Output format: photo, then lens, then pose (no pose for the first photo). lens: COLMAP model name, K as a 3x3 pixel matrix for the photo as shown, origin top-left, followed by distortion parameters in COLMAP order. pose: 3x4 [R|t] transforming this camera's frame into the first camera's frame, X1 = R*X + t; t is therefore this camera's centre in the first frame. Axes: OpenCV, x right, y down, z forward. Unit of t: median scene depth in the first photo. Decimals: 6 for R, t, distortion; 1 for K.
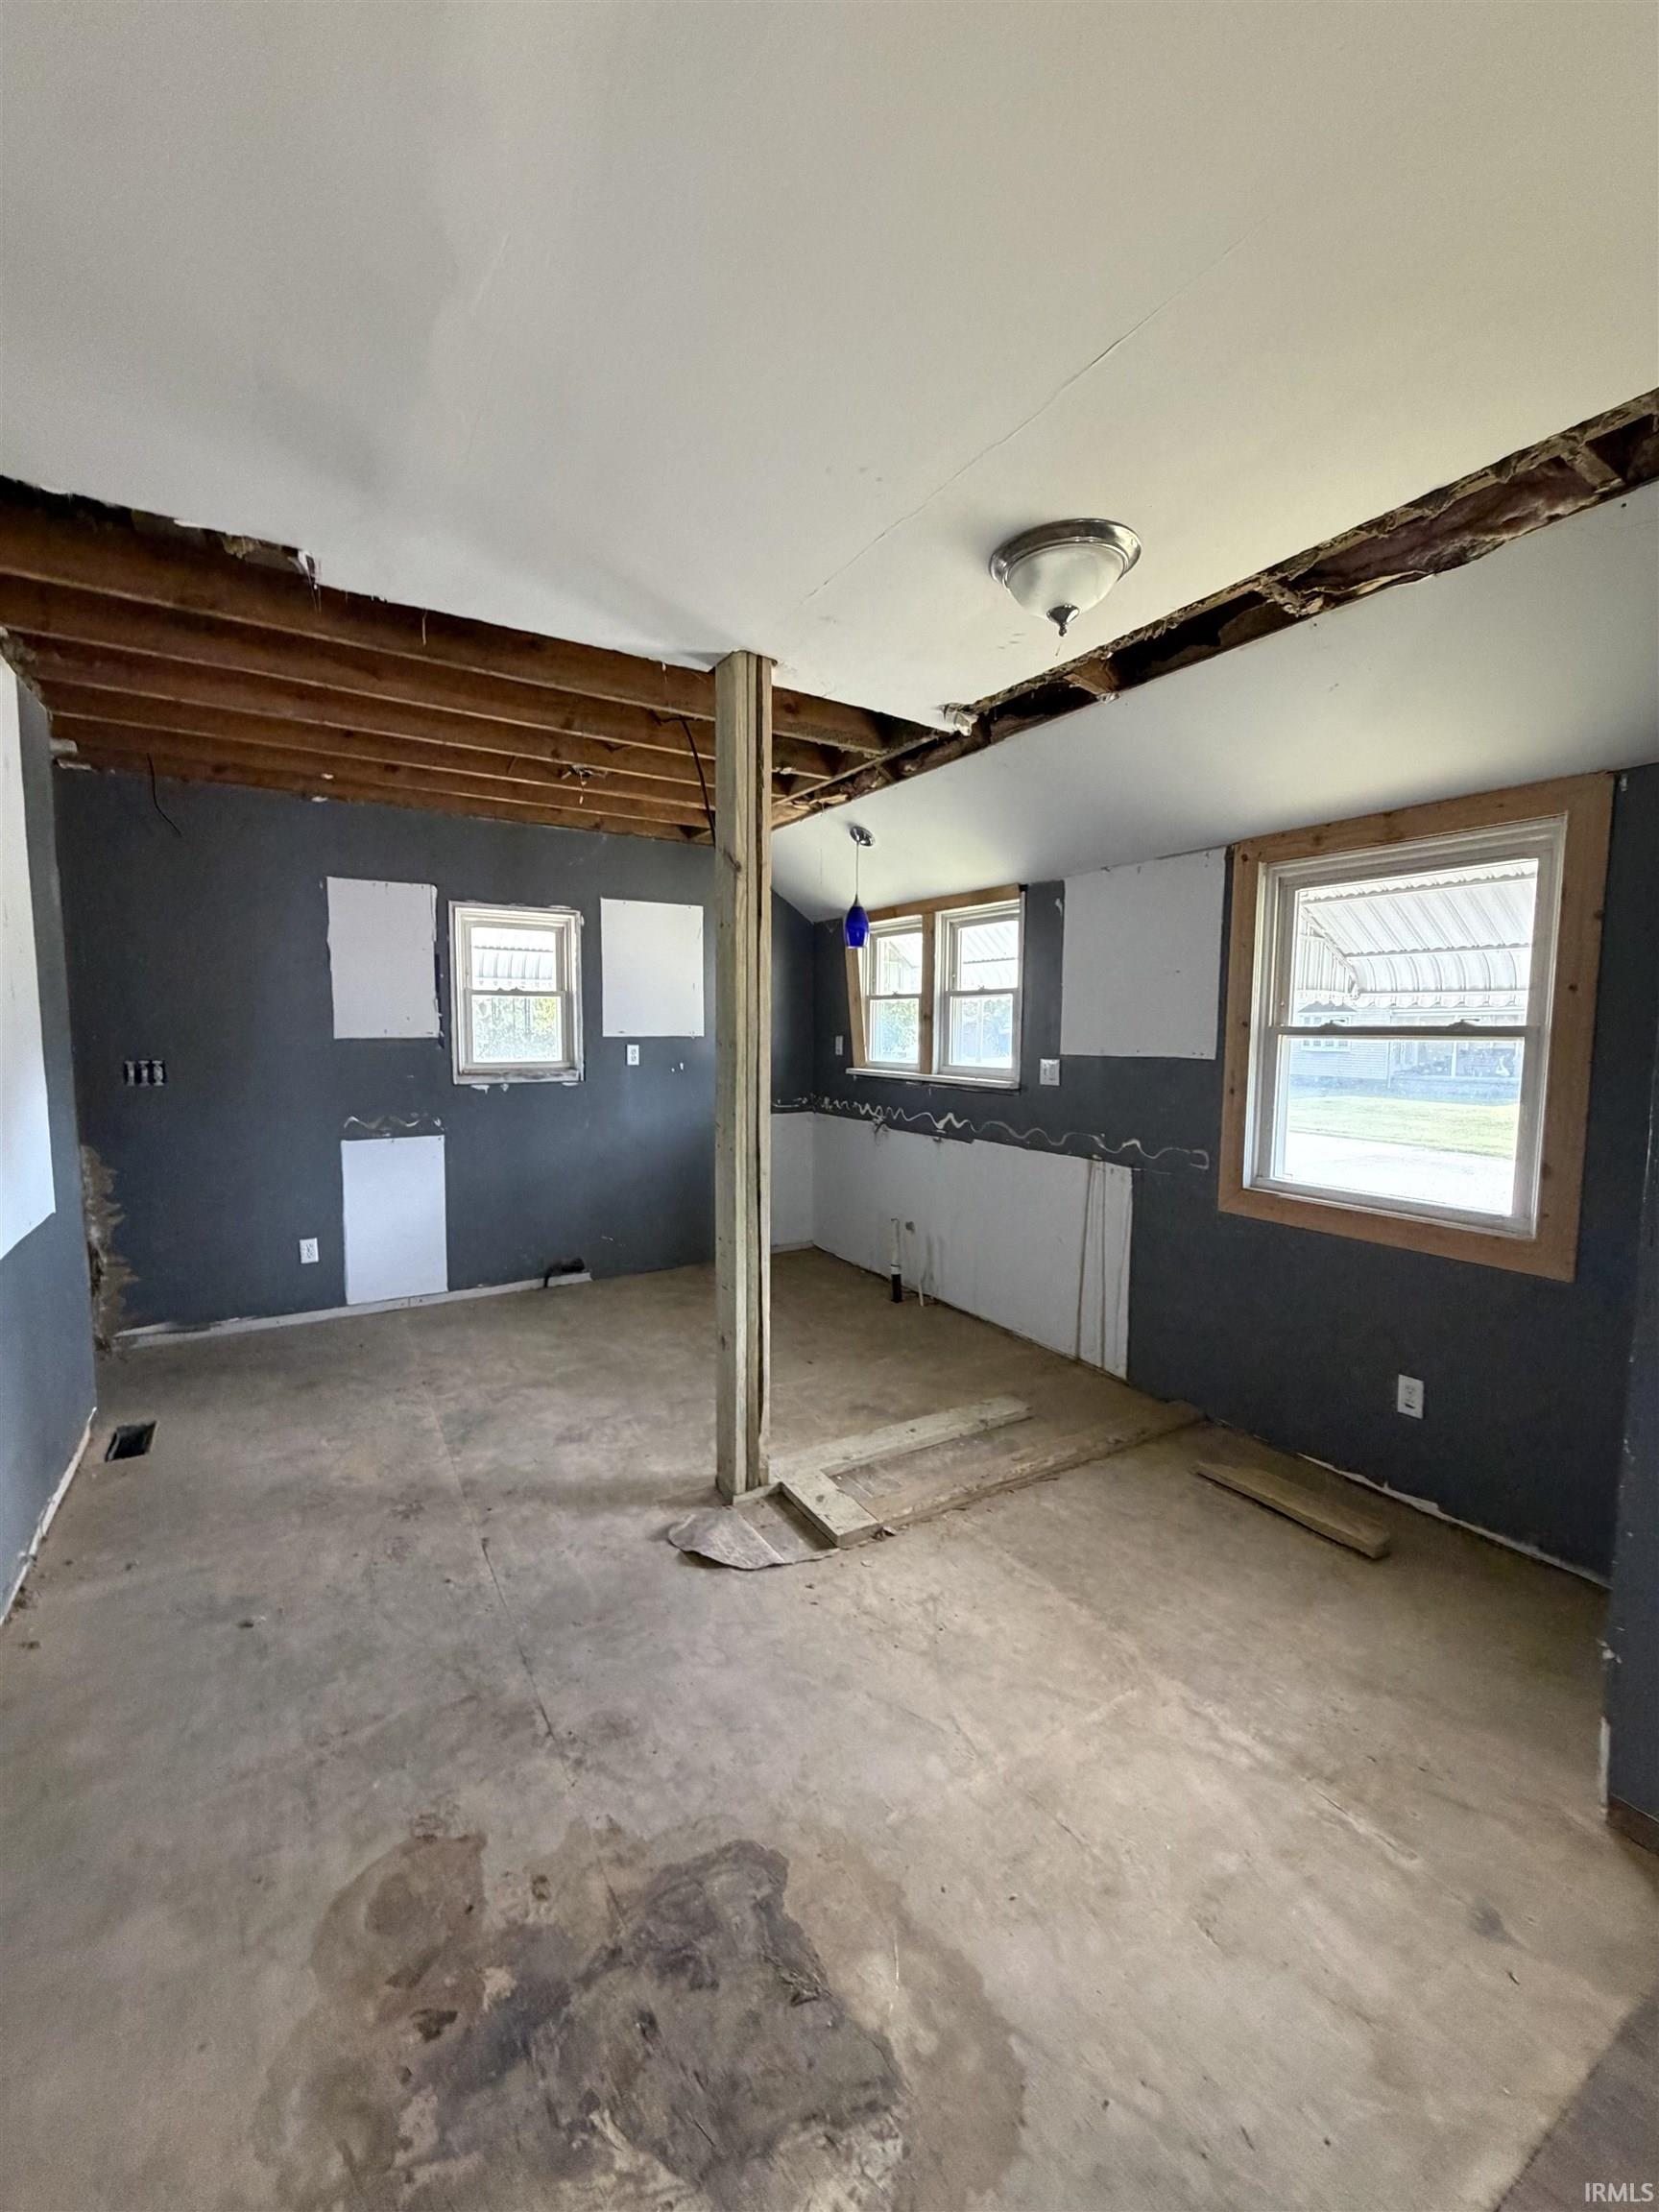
lens RADIAL K [[905.8, 0, 829.5], [0, 905.8, 1106.0], [0, 0, 1]] dist [0.010462, -0.000265]
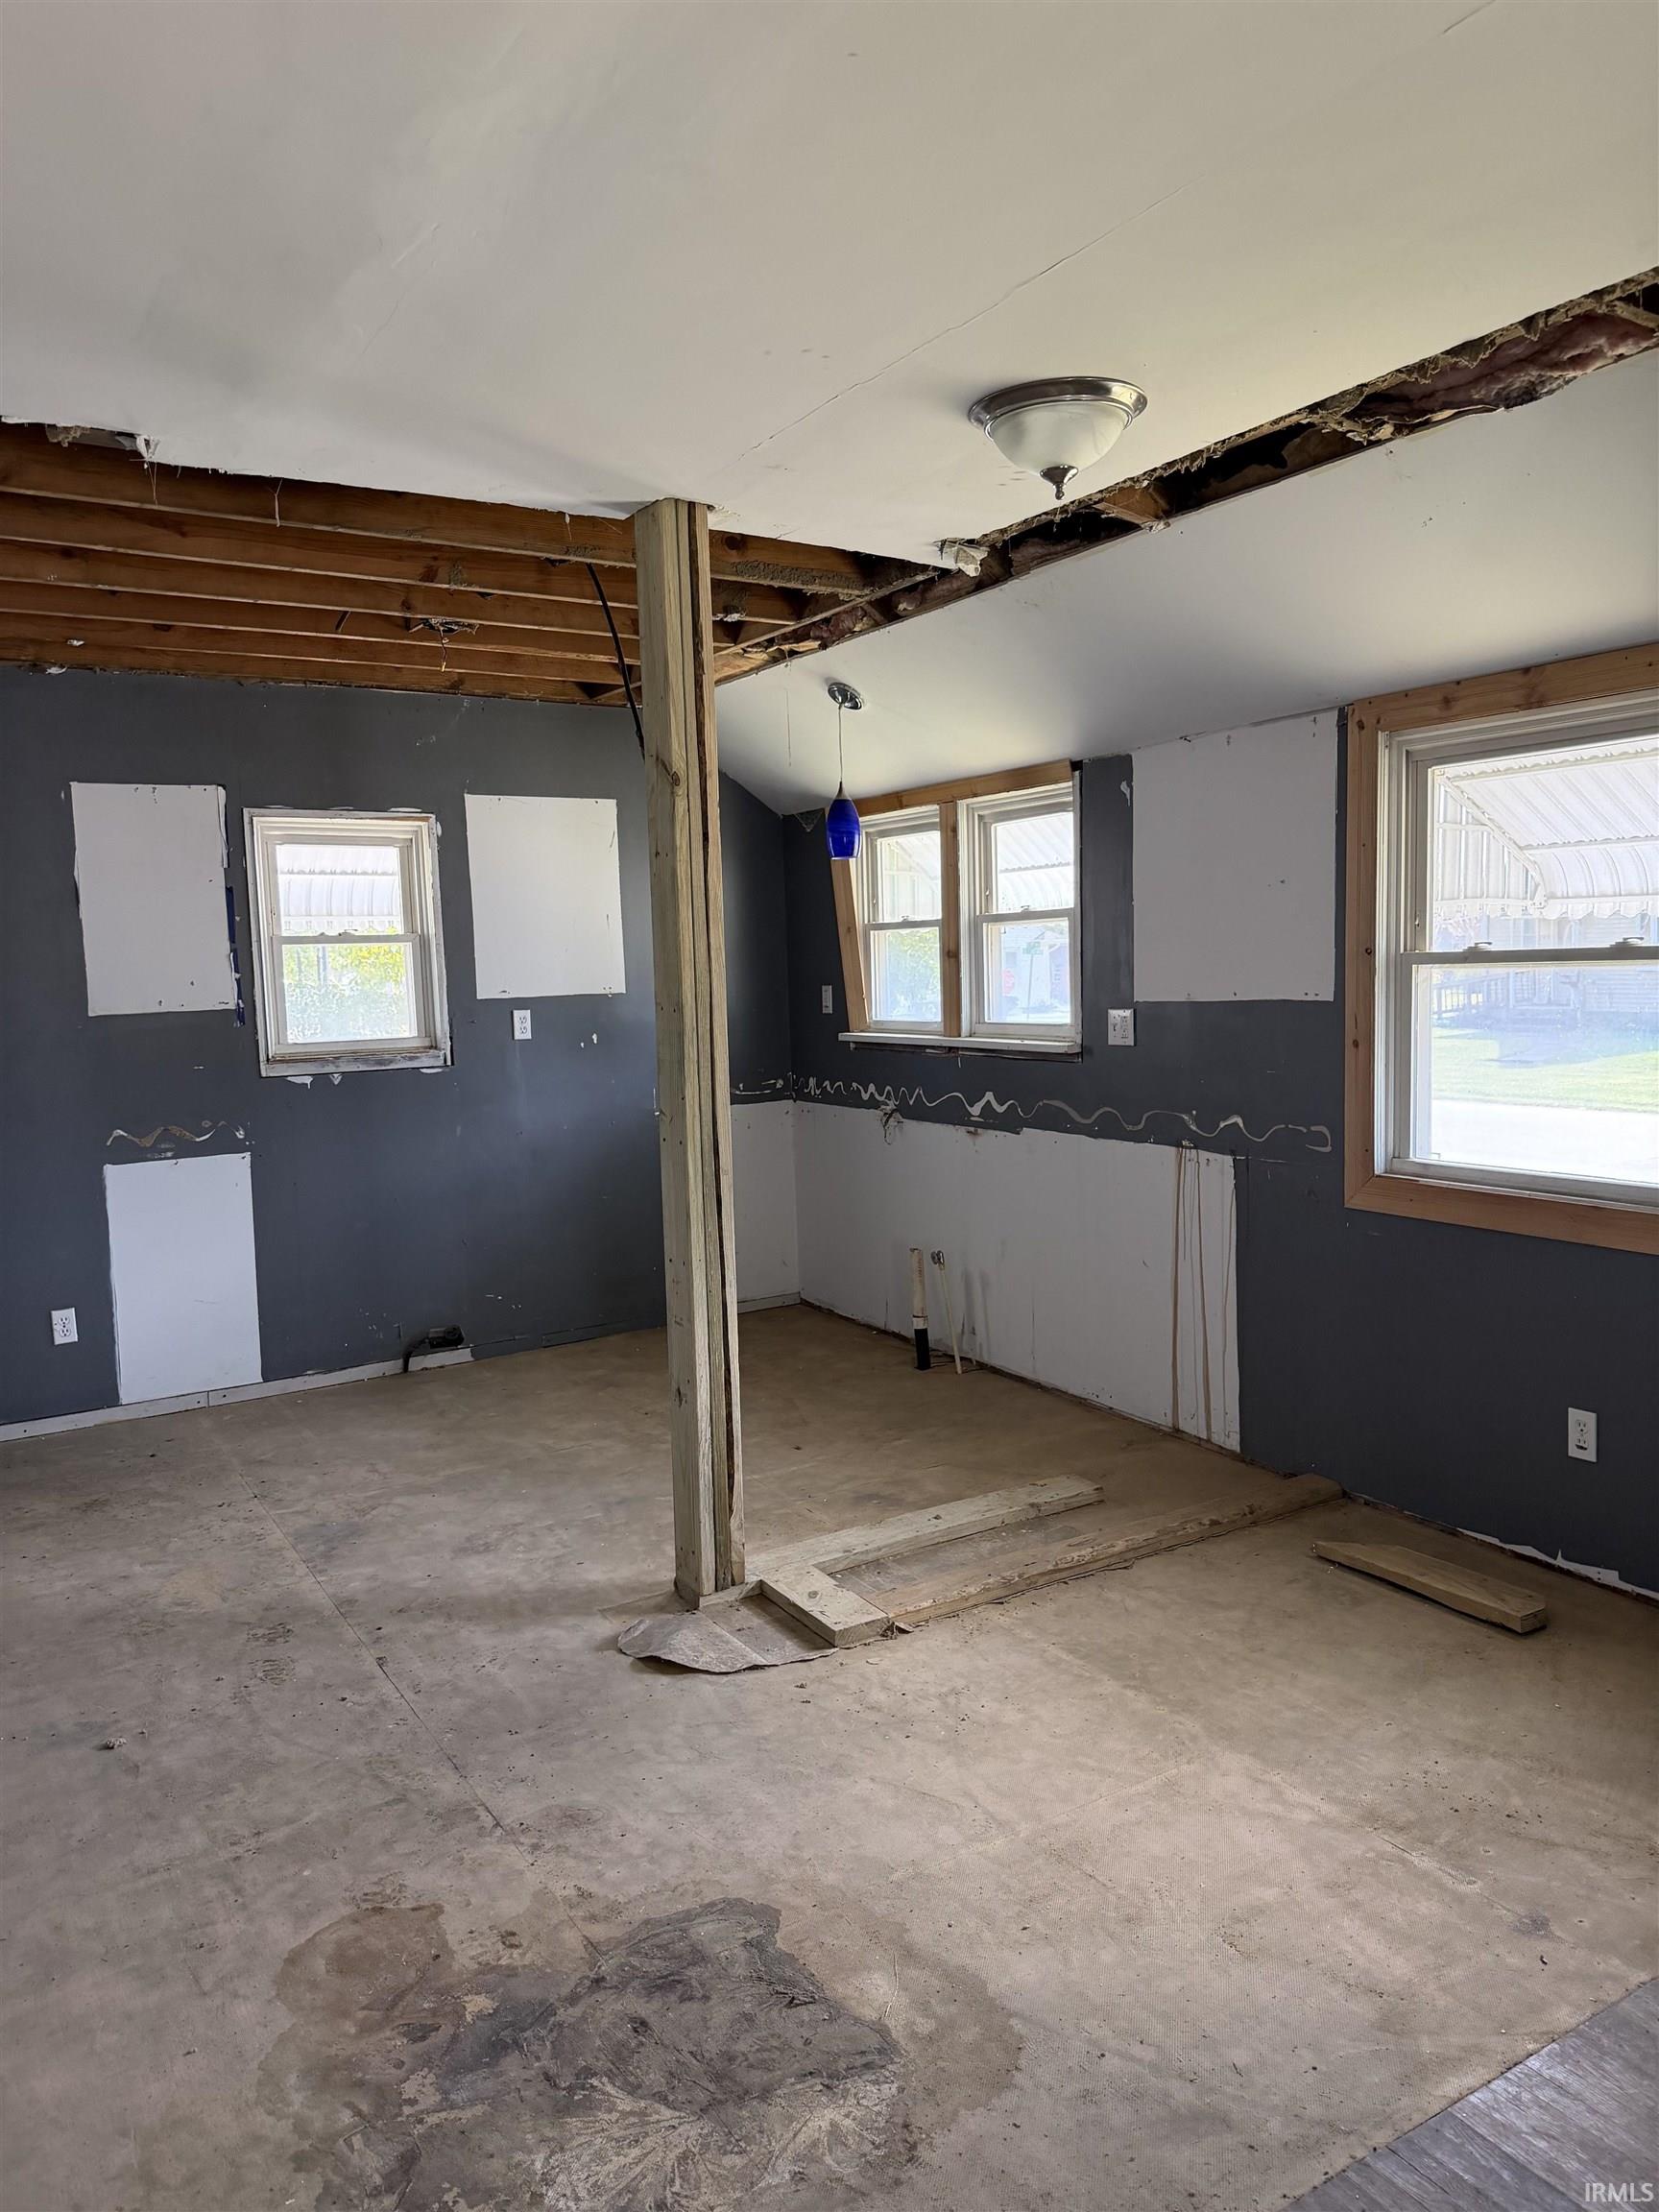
lens RADIAL K [[1549.7, 0, 829.5], [0, 1549.7, 1106.0], [0, 0, 1]] dist [0.121109, -0.174013]
pose [[0.999293, -0.037598, 0.000347, 0.018671], [0.037596, 0.999279, 0.005351, 0.013342], [-0.000548, -0.005334, 0.999986, -0.316048]]
